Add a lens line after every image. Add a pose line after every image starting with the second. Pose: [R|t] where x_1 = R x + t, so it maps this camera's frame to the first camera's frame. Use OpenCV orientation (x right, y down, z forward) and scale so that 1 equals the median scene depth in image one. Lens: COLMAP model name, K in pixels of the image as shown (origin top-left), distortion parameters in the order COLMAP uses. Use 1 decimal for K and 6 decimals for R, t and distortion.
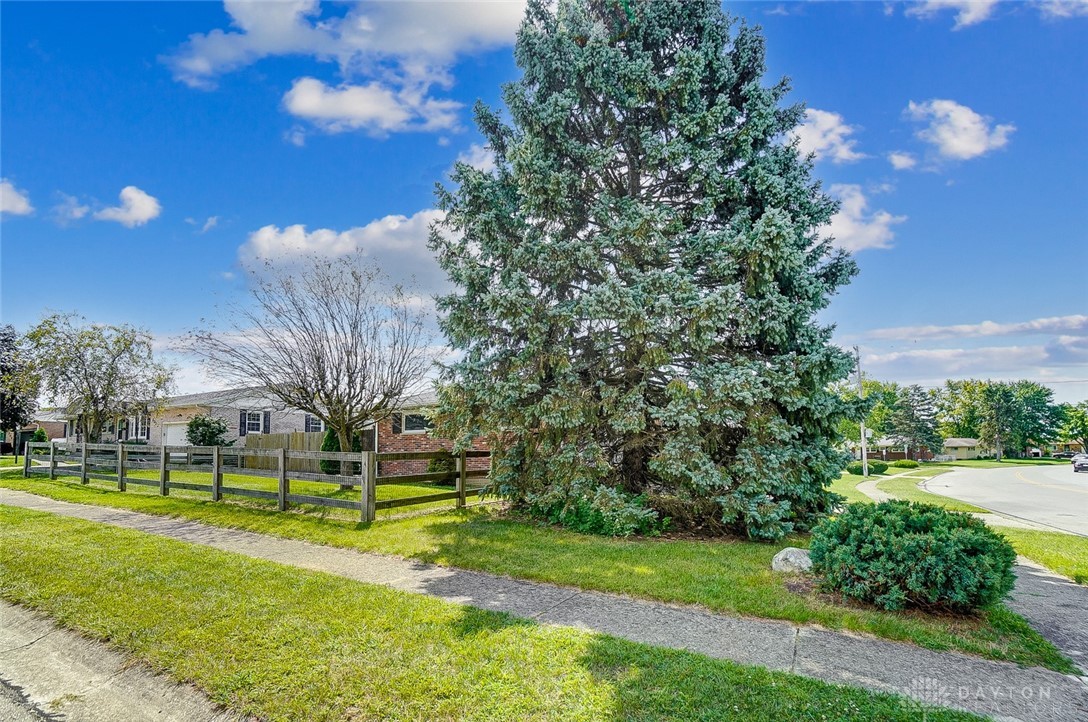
lens RADIAL K [[467.5, 0, 544.0], [0, 467.5, 361.0], [0, 0, 1]] dist [0.001726, 0.000150]
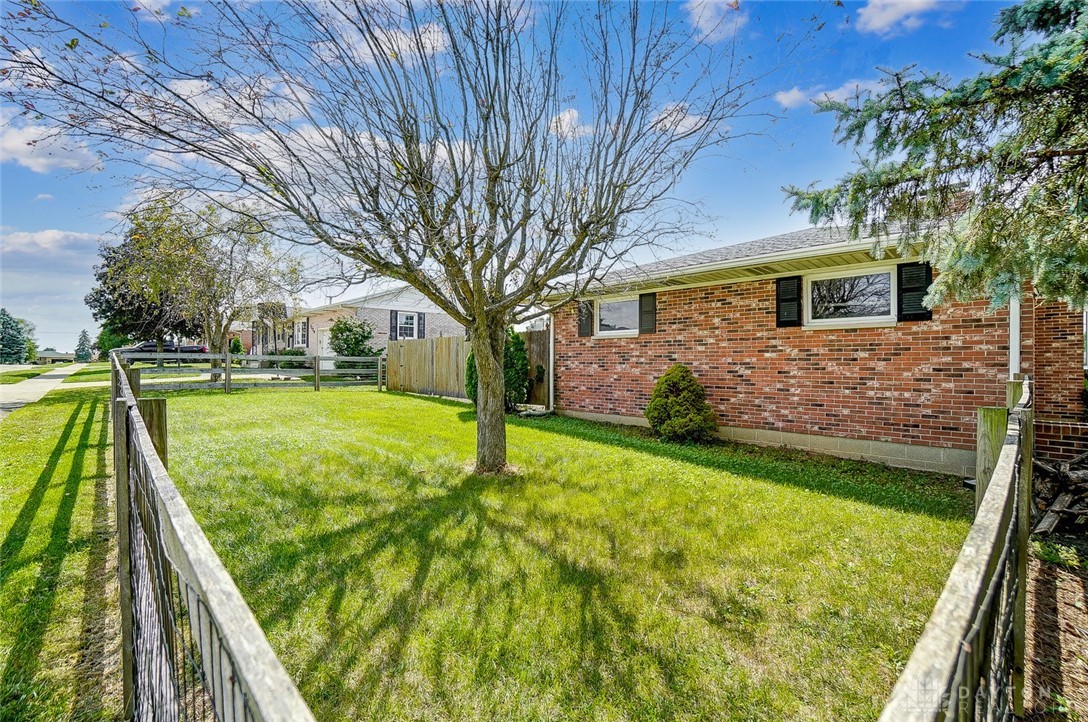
lens RADIAL K [[467.5, 0, 544.0], [0, 467.5, 361.0], [0, 0, 1]] dist [0.001726, 0.000150]
pose [[0.942363, 0.003487, -0.334573, -0.139102], [0.063509, 0.979904, 0.189092, 0.058978], [0.328509, -0.199441, 0.923204, 0.360008]]
